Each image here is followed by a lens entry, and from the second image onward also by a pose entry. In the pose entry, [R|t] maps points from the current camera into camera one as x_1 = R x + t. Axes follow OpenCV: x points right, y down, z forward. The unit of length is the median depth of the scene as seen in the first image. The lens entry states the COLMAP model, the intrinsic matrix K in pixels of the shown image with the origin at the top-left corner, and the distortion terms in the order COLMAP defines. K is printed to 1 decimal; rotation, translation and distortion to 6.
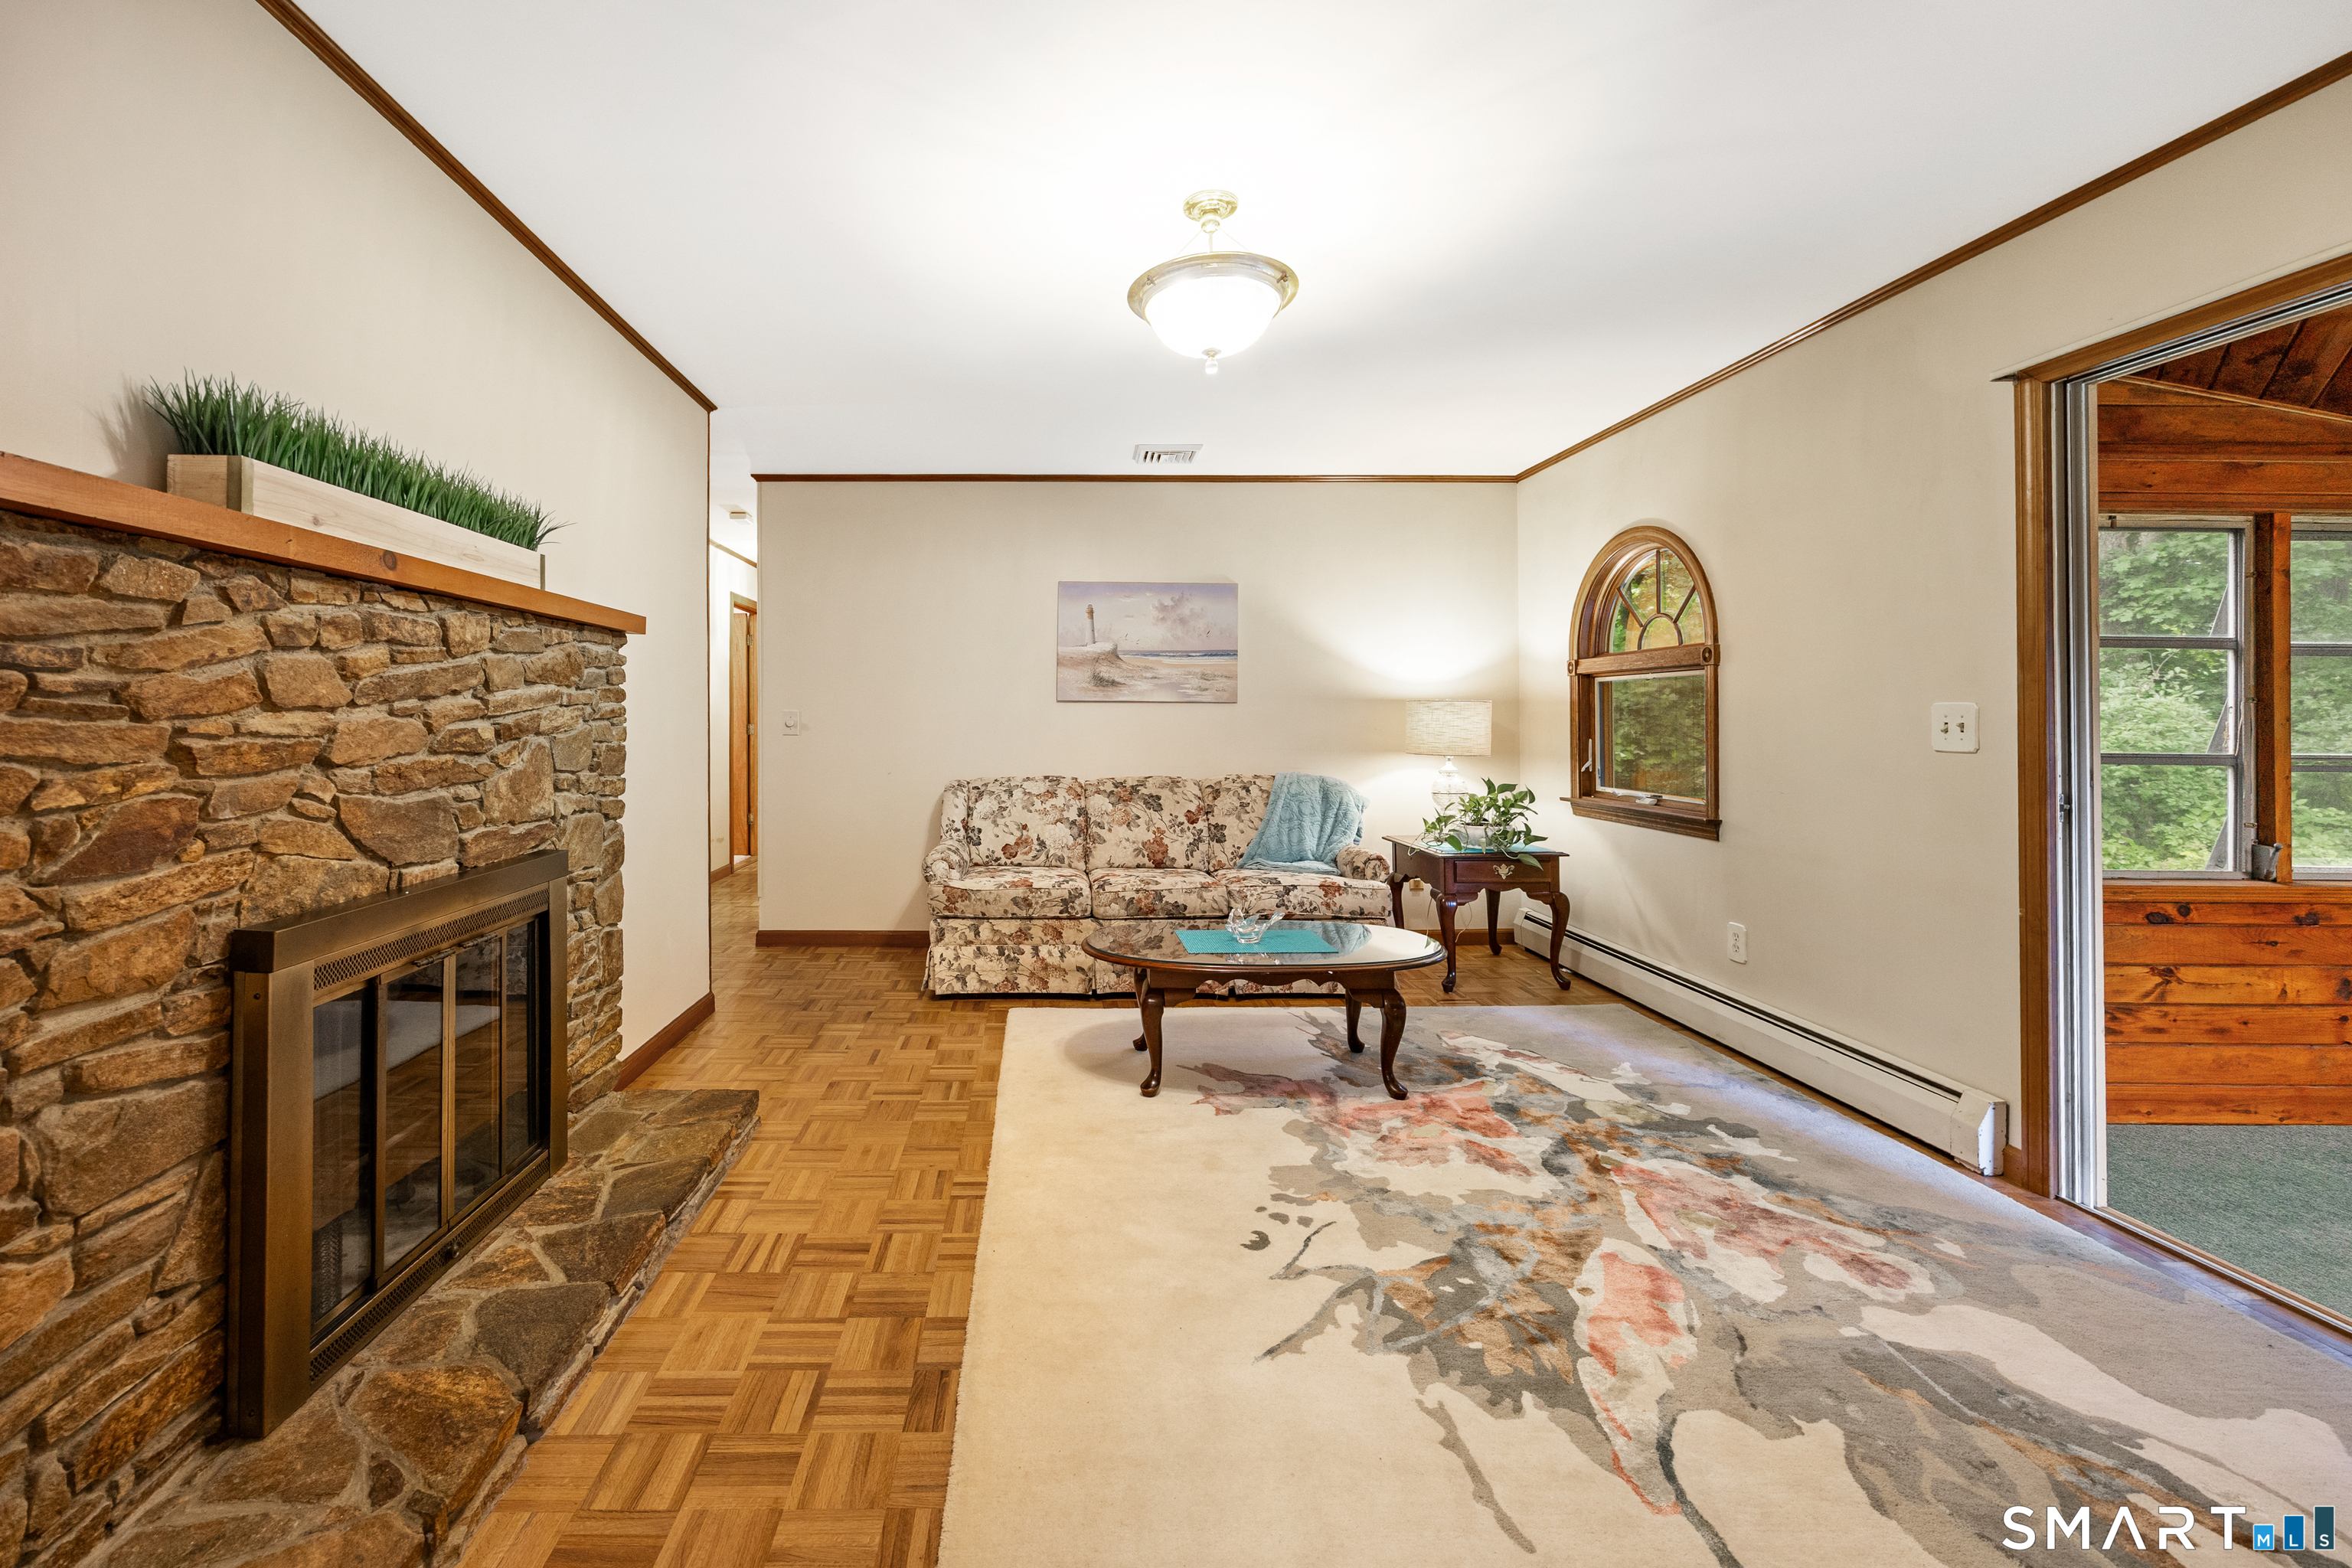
lens RADIAL K [[972.2, 0, 1021.7], [0, 972.2, 711.1], [0, 0, 1]] dist [-0.000157, -0.000412]
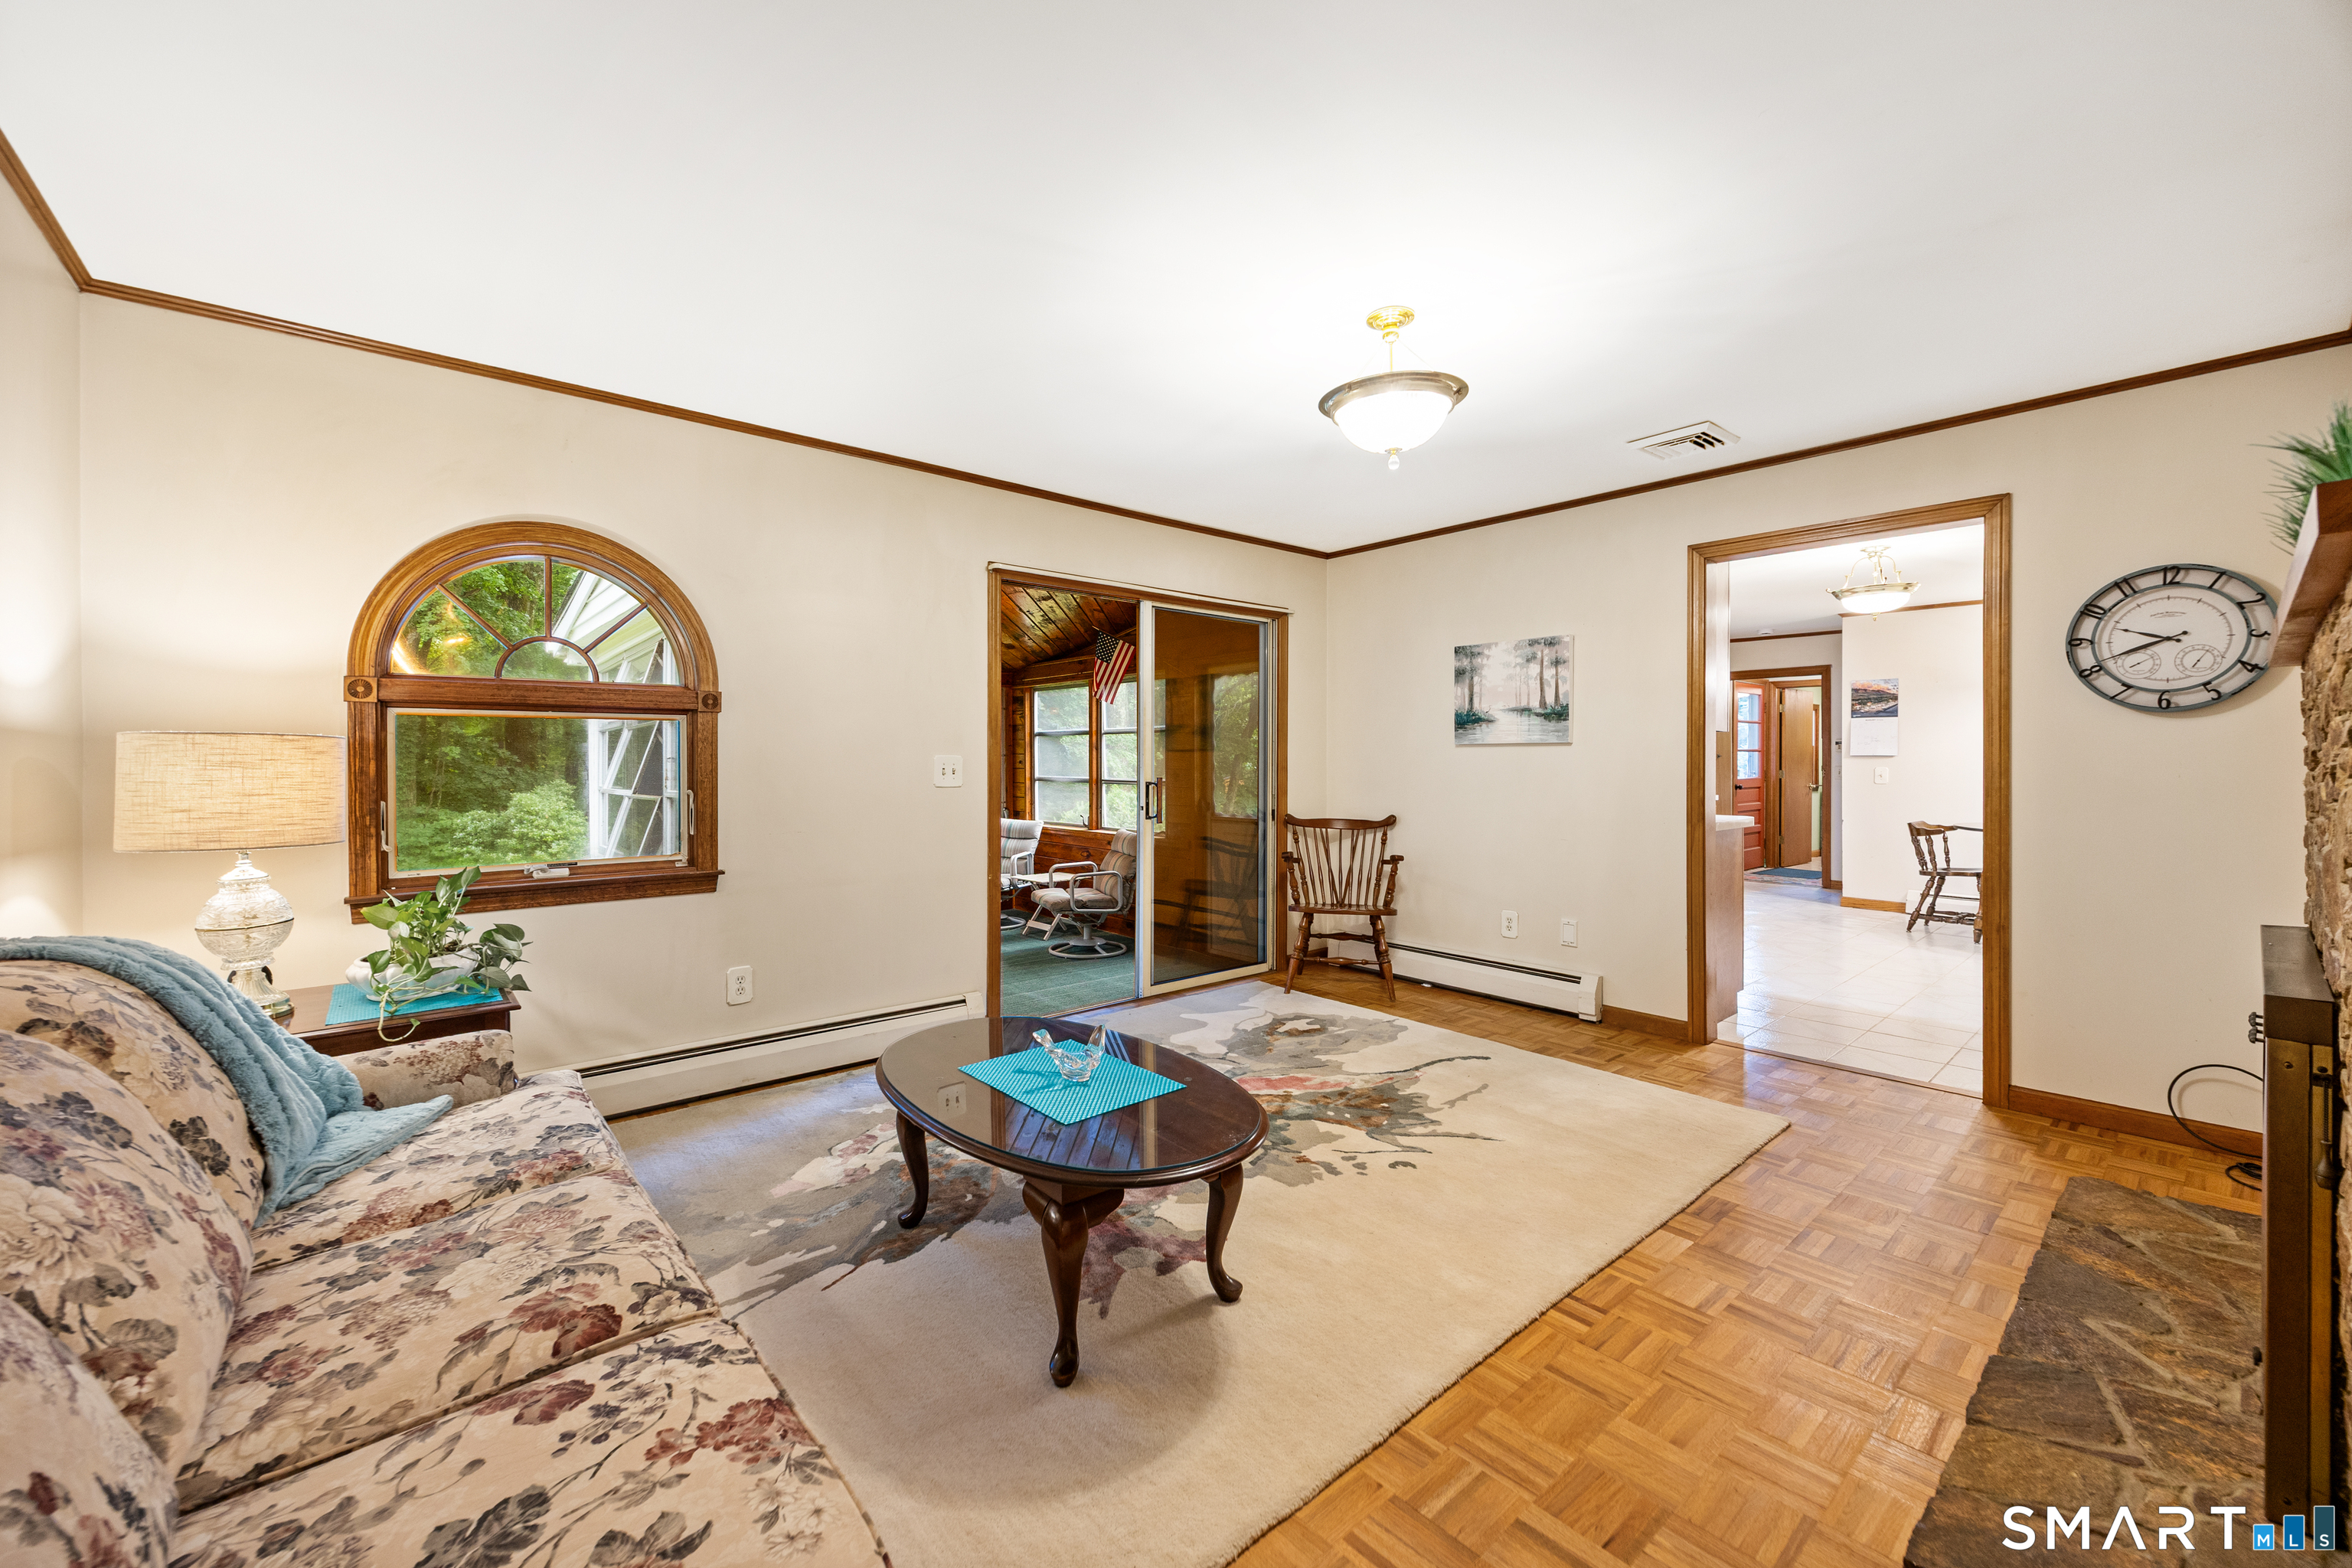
lens RADIAL K [[929.5, 0, 1192.8], [0, 929.5, 768.4], [0, 0, 1]] dist [-0.000224, -0.000140]
pose [[-0.676178, -0.003905, 0.736728, -0.325206], [-0.001475, 0.999991, 0.003947, 0.004449], [-0.736737, 0.001582, -0.676178, 1.372306]]
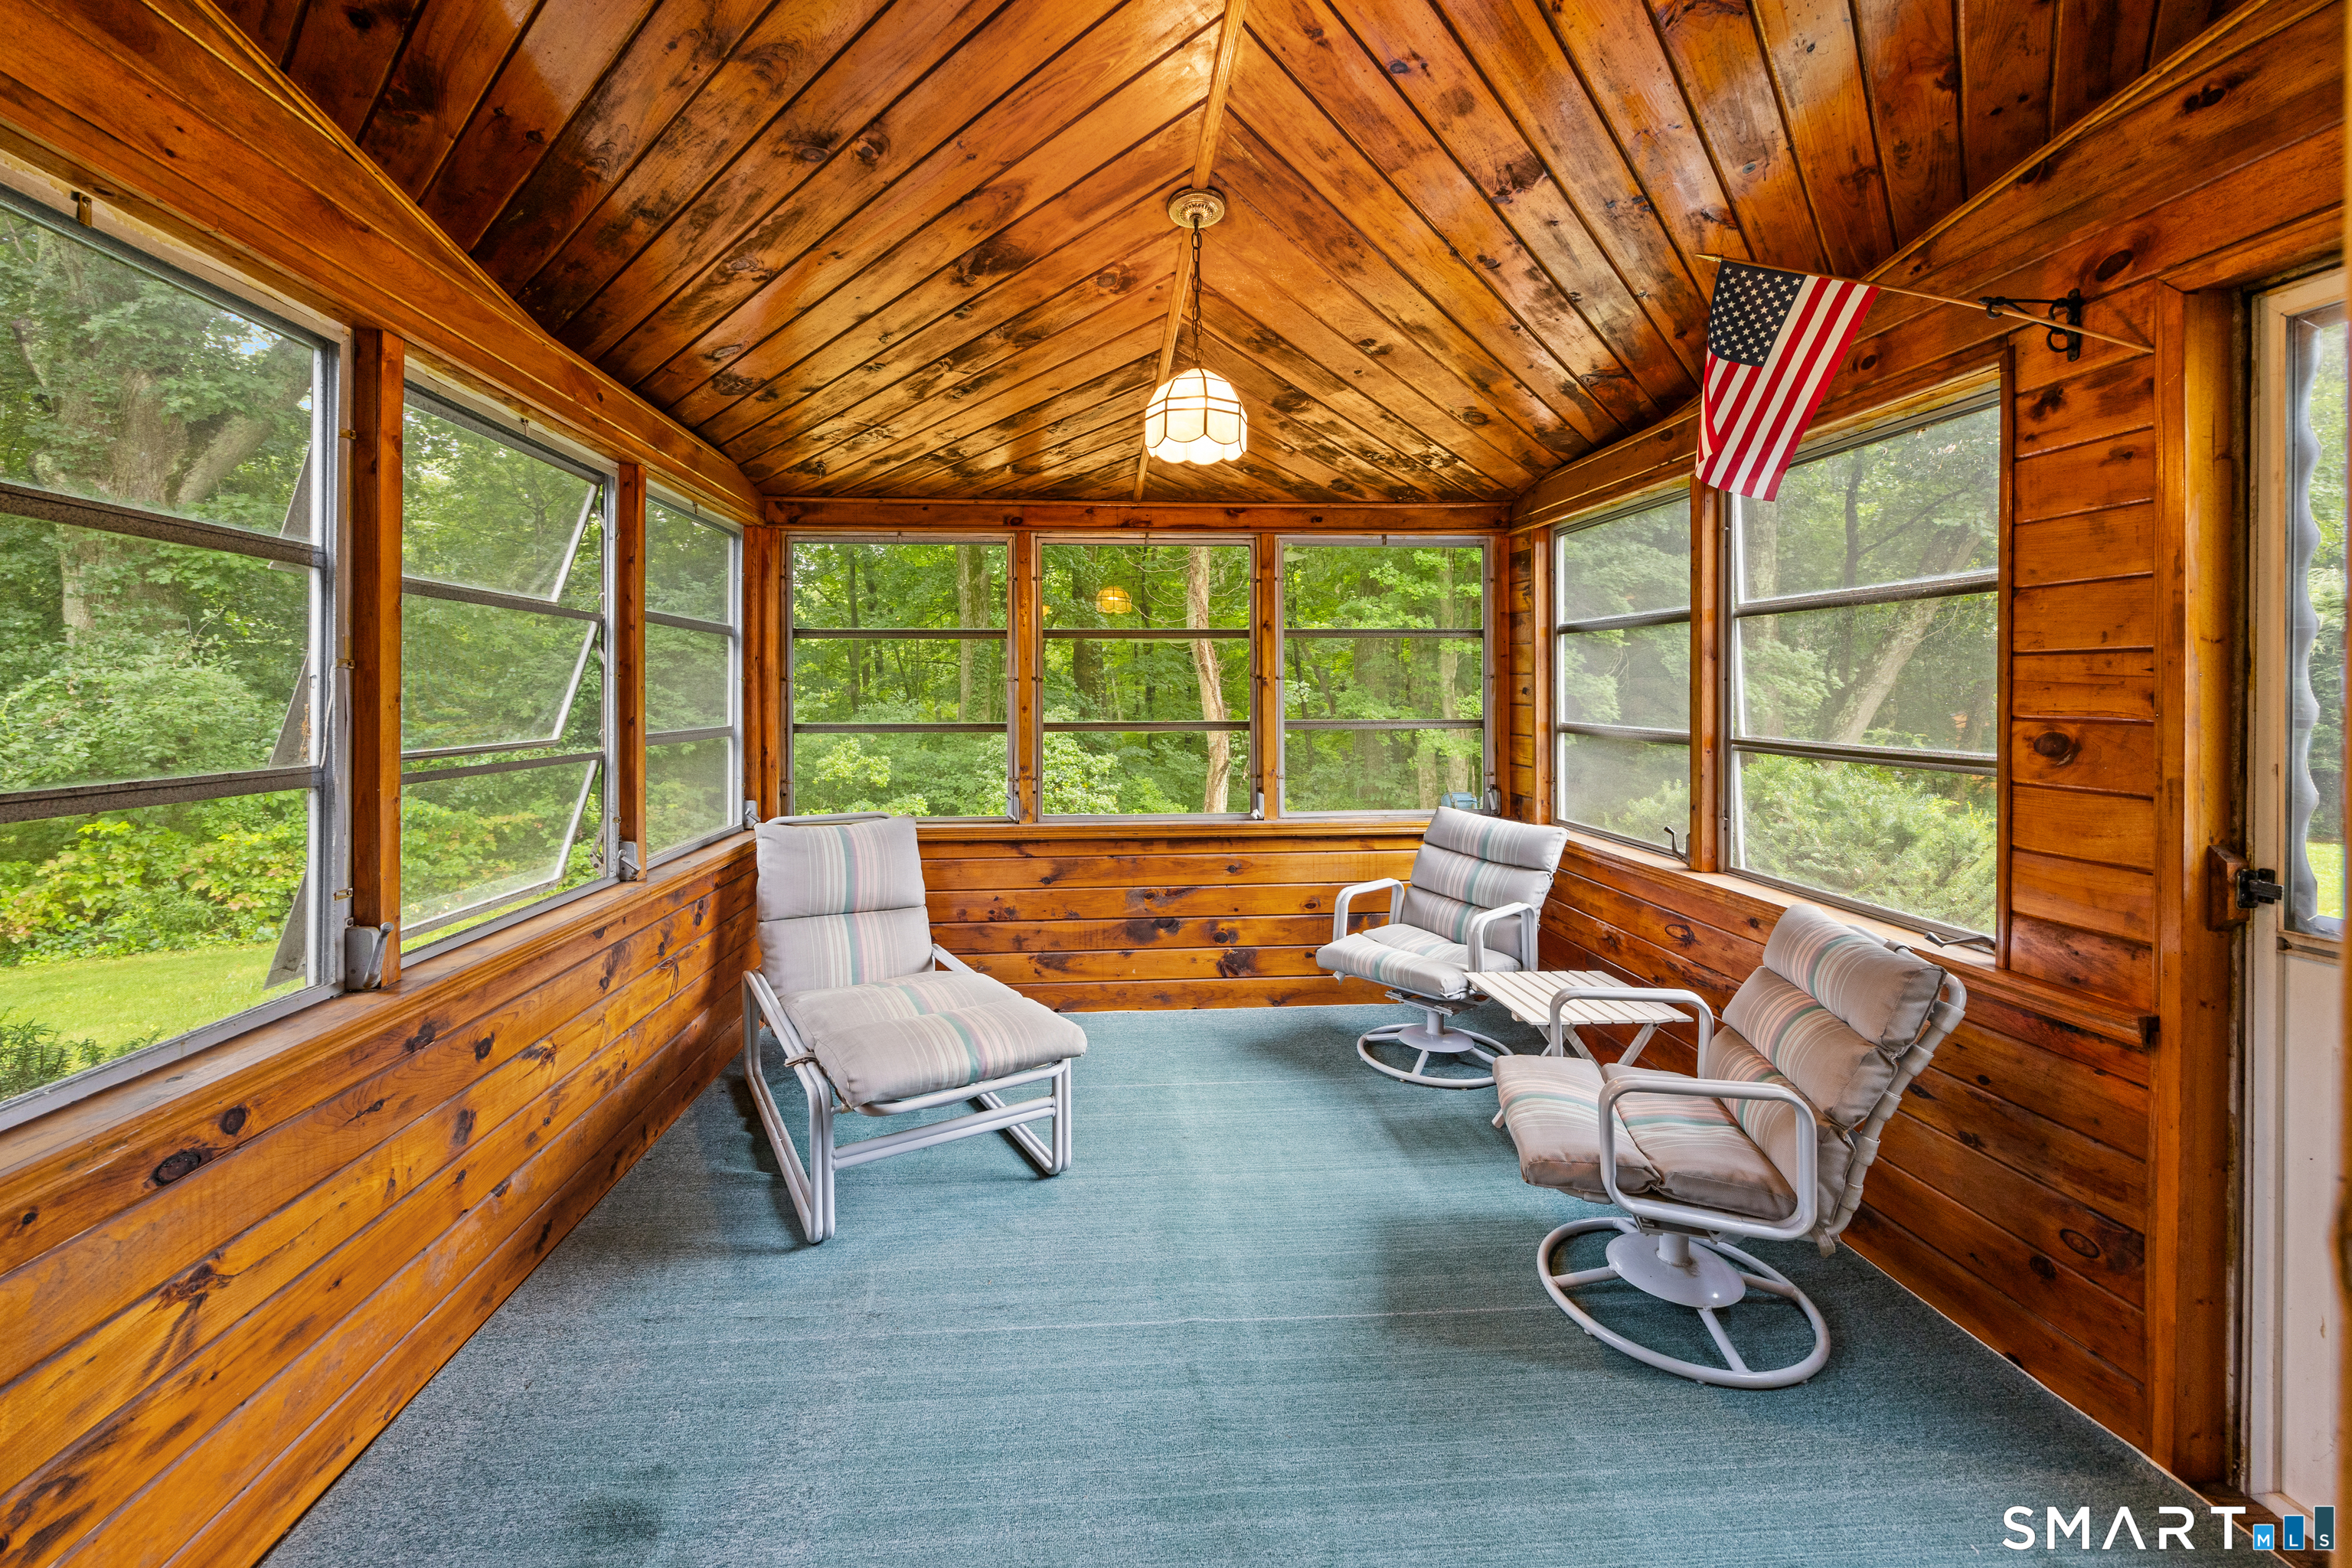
lens RADIAL K [[929.5, 0, 1146.9], [0, 929.5, 688.2], [0, 0, 1]] dist [-0.000224, -0.000140]
pose [[-0.088494, 0.000378, 0.996077, 0.708063], [-0.007472, 0.999972, -0.001043, -0.000476], [-0.996049, -0.007535, -0.088489, 0.599192]]
